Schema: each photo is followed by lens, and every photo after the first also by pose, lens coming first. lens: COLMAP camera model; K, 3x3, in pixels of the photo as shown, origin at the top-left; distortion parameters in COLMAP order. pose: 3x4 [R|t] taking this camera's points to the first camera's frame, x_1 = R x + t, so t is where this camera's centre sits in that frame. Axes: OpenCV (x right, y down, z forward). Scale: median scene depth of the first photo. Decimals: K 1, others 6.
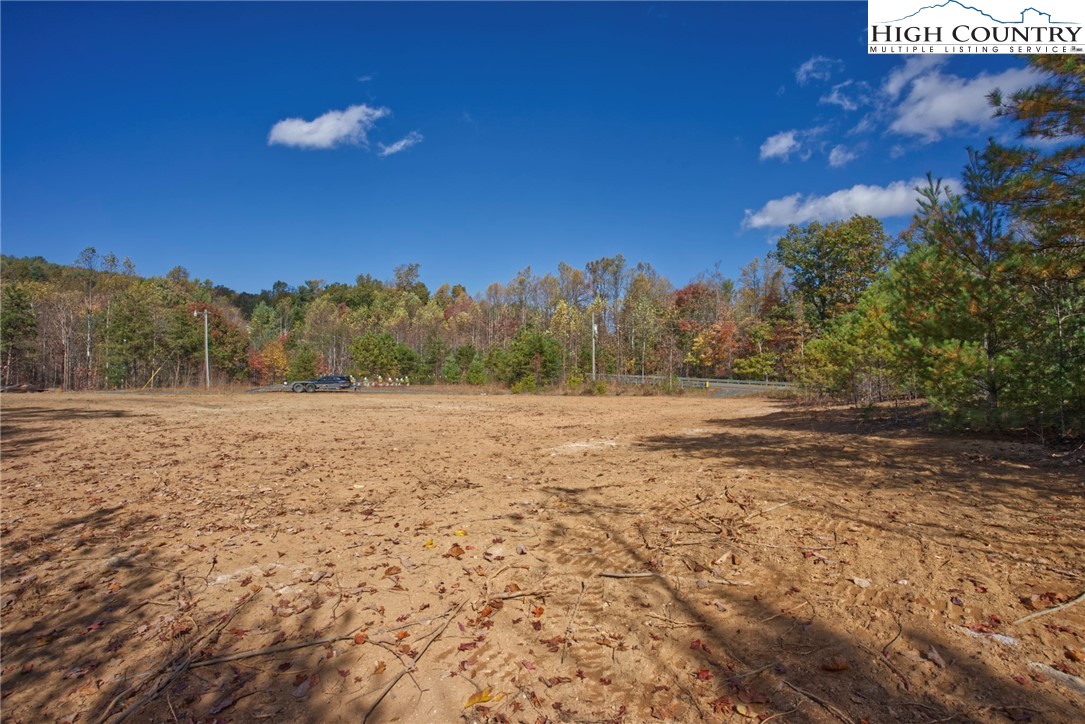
lens RADIAL K [[535.9, 0, 548.1], [0, 535.9, 361.1], [0, 0, 1]] dist [-0.068818, 0.033380]
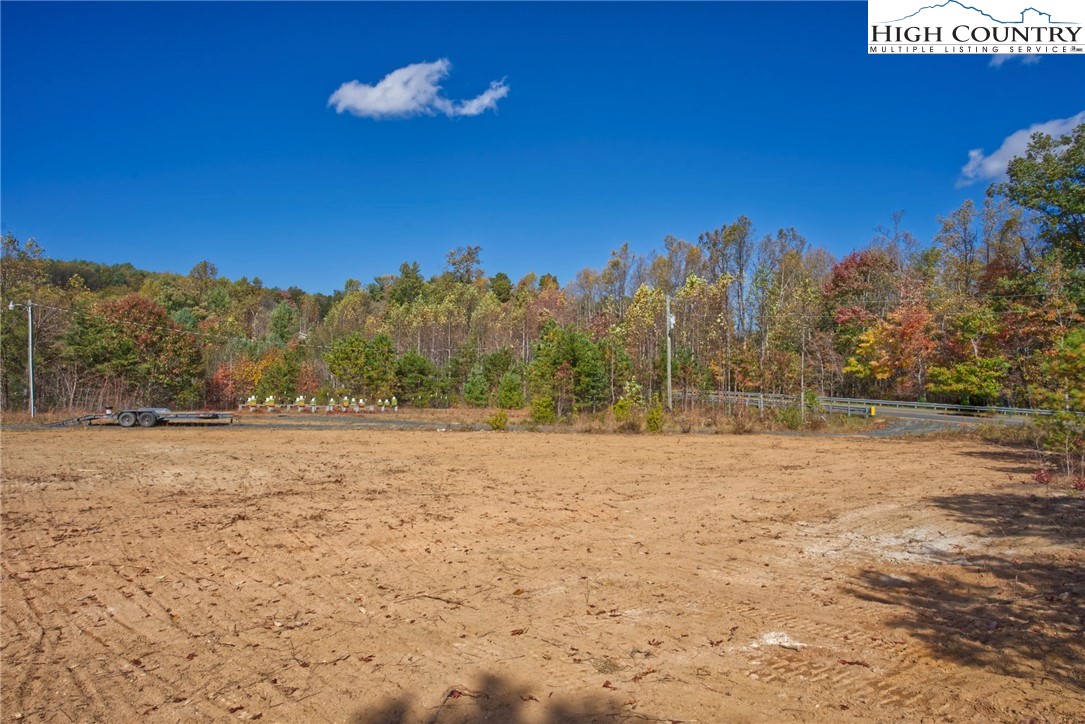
lens RADIAL K [[654.5, 0, 541.6], [0, 654.5, 358.9], [0, 0, 1]] dist [-0.024958, 0.037326]
pose [[0.974197, -0.010159, -0.225471, 0.495910], [0.005692, 0.999775, -0.020453, -0.007646], [0.225628, 0.018642, 0.974035, 0.991108]]
